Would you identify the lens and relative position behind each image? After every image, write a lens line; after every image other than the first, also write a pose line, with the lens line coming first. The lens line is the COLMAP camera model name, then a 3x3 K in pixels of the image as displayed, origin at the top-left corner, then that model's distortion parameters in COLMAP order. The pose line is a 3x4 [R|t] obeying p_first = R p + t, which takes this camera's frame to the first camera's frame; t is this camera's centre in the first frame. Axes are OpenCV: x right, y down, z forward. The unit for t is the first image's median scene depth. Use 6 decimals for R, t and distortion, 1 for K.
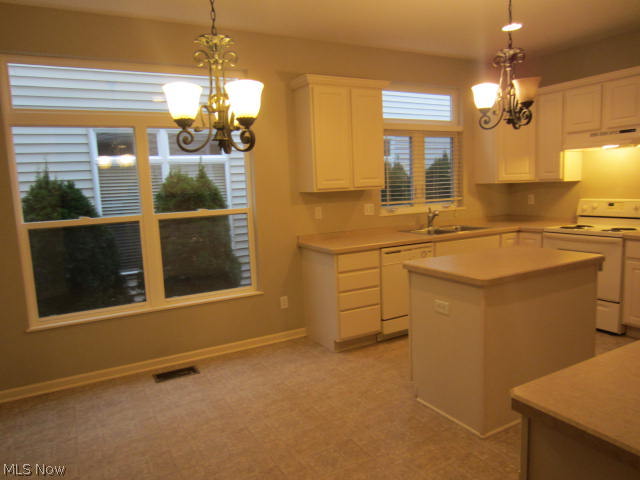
lens RADIAL K [[459.0, 0, 316.2], [0, 459.0, 242.0], [0, 0, 1]] dist [-0.012044, 0.000601]
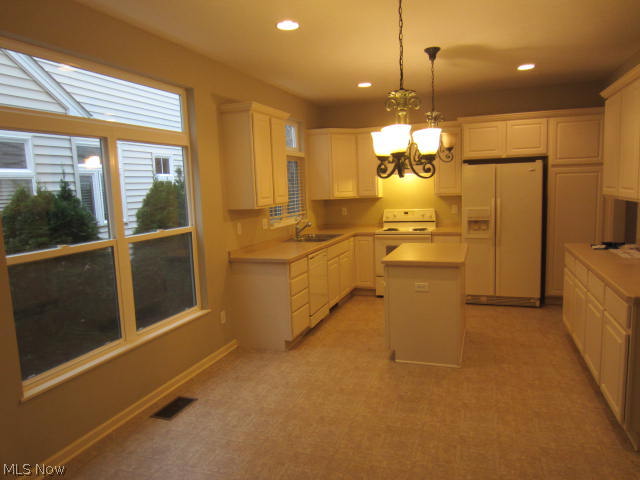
lens RADIAL K [[459.0, 0, 316.6], [0, 459.0, 241.5], [0, 0, 1]] dist [-0.012044, 0.000601]
pose [[0.760431, -0.068129, 0.645836, -0.584020], [0.090645, 0.995882, -0.001674, -0.016841], [-0.643062, 0.059815, 0.763475, 0.077559]]
